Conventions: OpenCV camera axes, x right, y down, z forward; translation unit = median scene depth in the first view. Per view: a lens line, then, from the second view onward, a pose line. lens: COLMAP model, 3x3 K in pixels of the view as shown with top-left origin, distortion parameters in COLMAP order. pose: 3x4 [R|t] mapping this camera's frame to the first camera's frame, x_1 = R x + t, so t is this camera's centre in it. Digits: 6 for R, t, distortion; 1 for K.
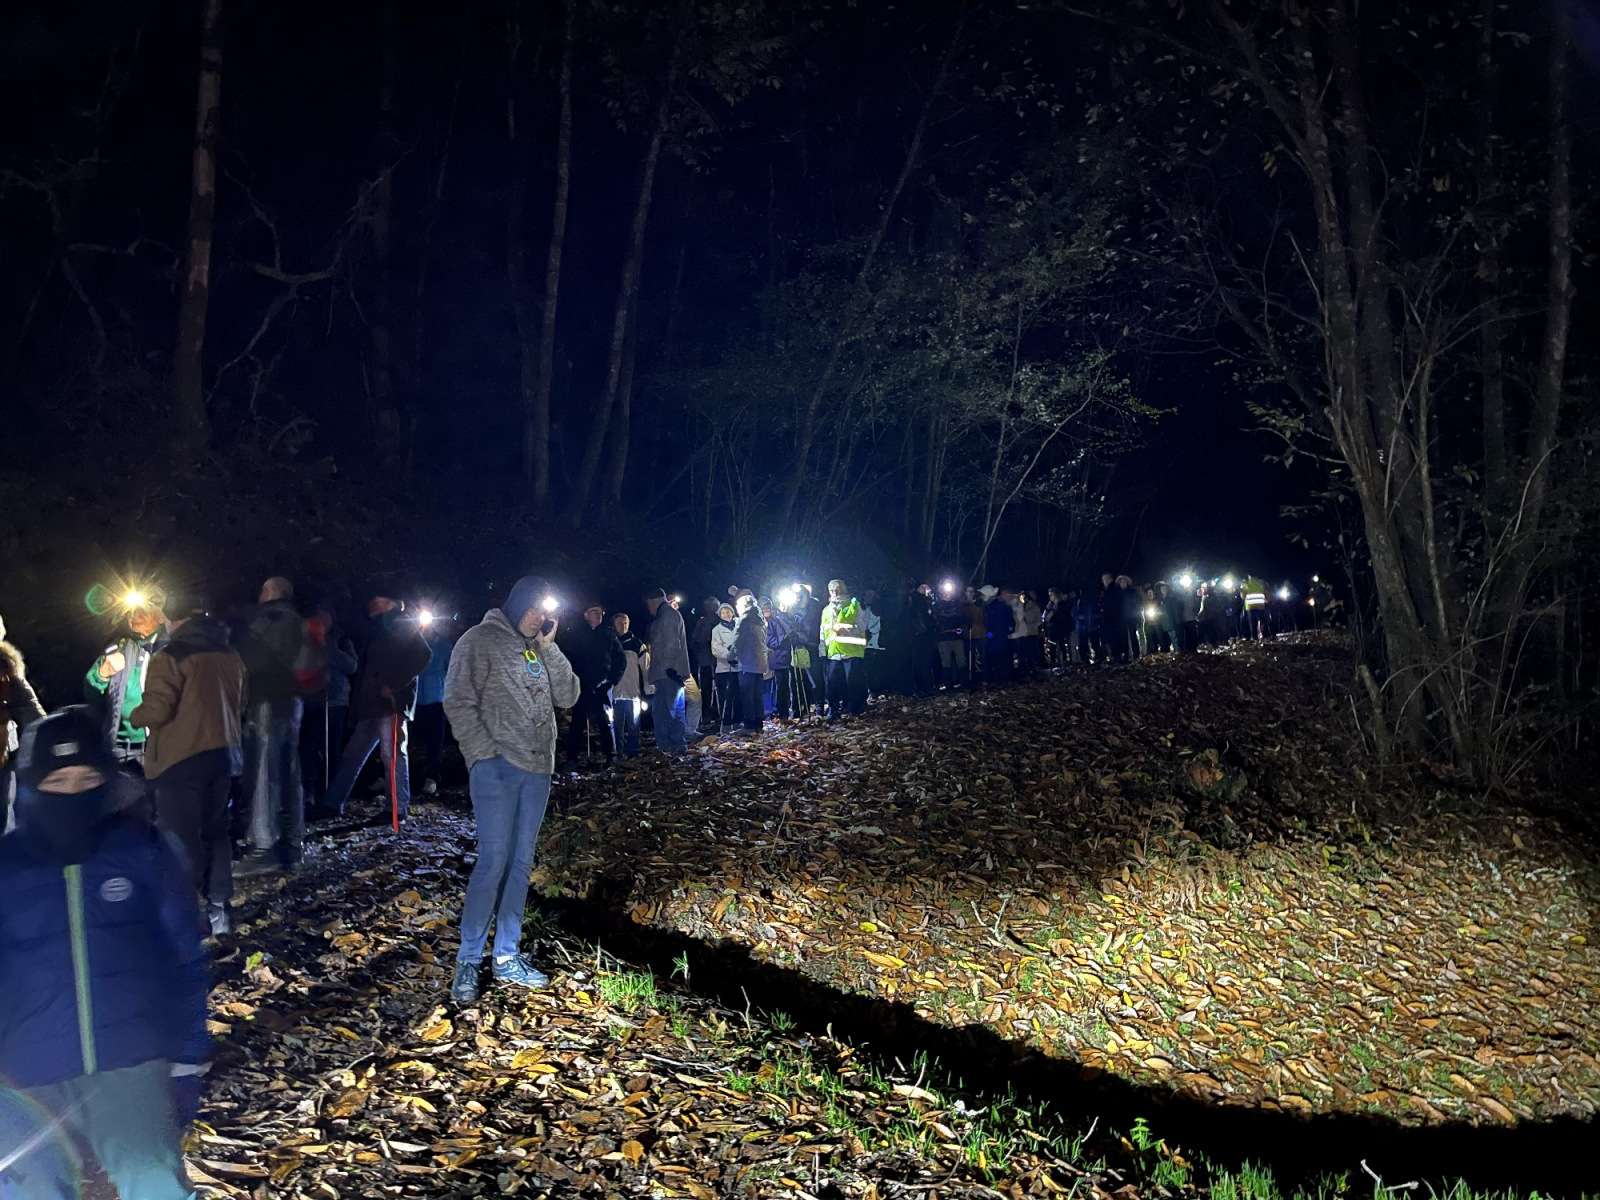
lens RADIAL K [[1179.9, 0, 813.5], [0, 1179.9, 599.2], [0, 0, 1]] dist [0.032033, -0.062781]
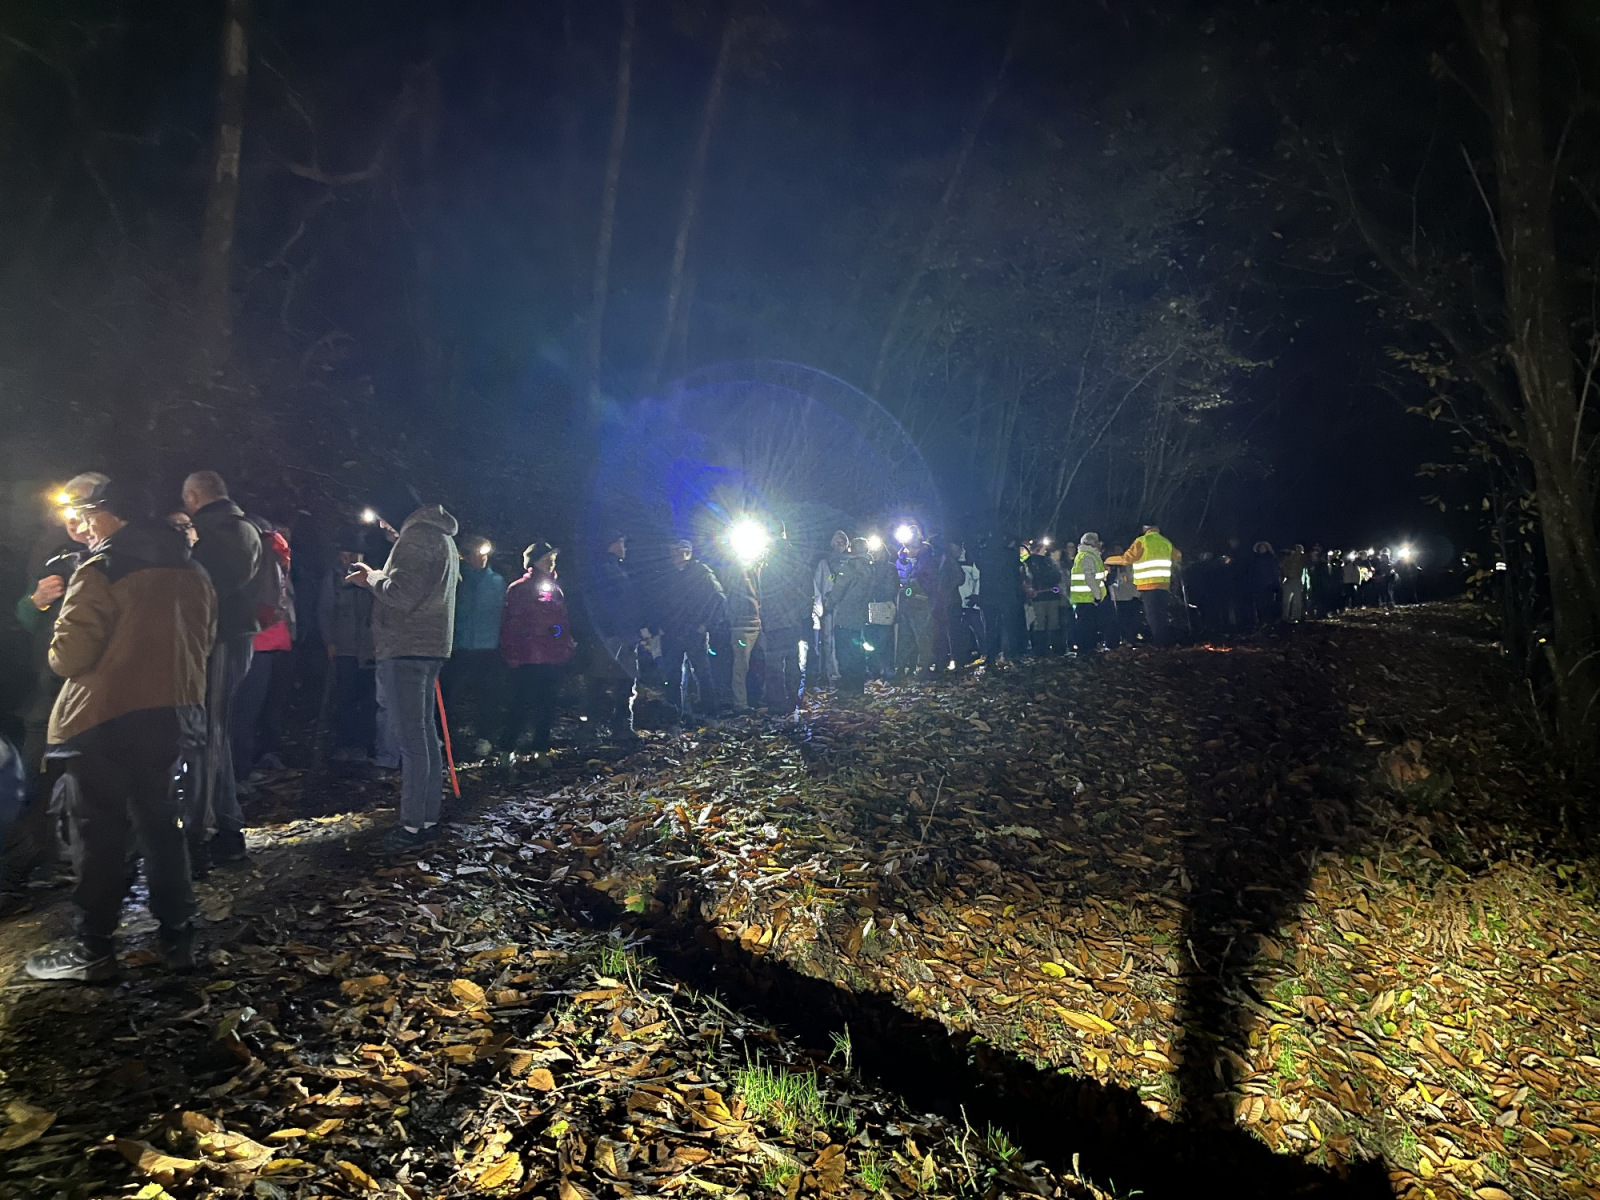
lens RADIAL K [[1179.9, 0, 793.9], [0, 1179.9, 594.9], [0, 0, 1]] dist [0.032033, -0.062781]
pose [[0.998574, 0.033441, -0.041612, -0.088777], [-0.032182, 0.999015, 0.030562, 0.021239], [0.042593, -0.029180, 0.998666, 0.237222]]
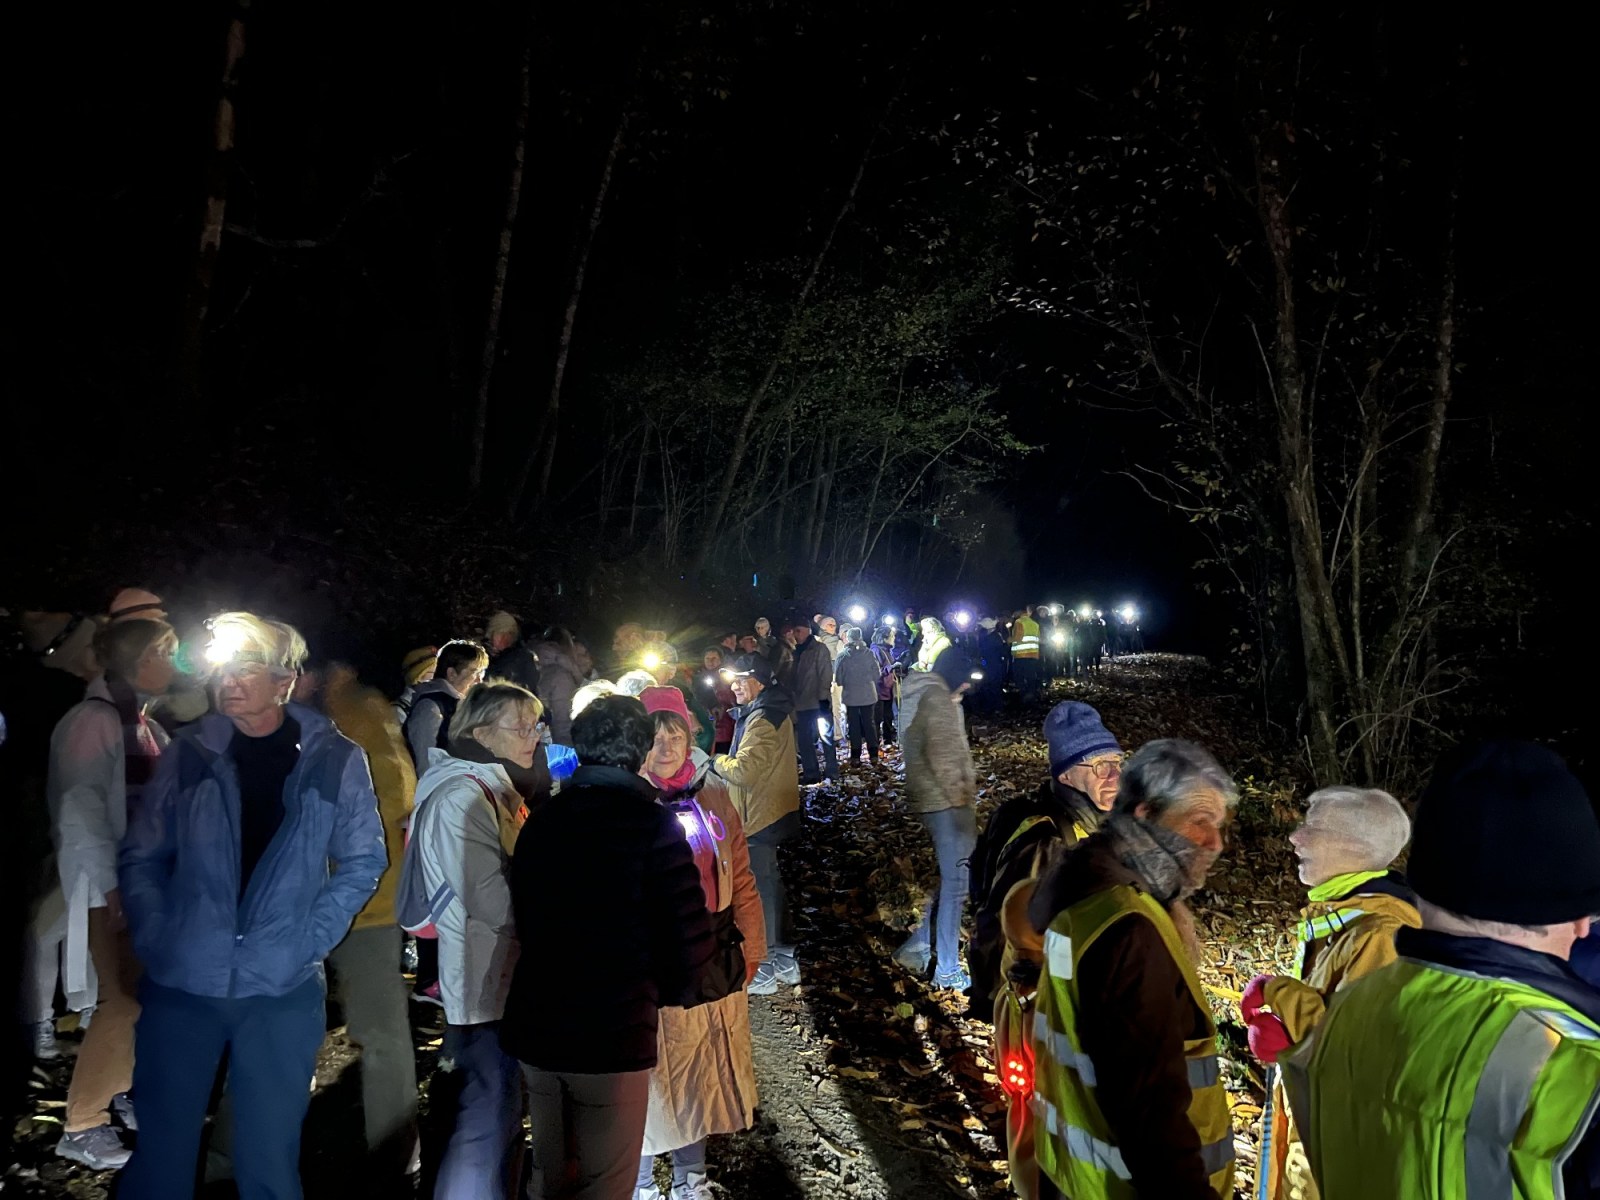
lens RADIAL K [[1179.9, 0, 811.3], [0, 1179.9, 601.6], [0, 0, 1]] dist [0.032033, -0.062781]
pose [[0.972501, 0.058495, 0.225433, -0.549955], [-0.061038, 0.998126, 0.004325, -0.047905], [-0.224757, -0.017966, 0.974249, -0.019162]]
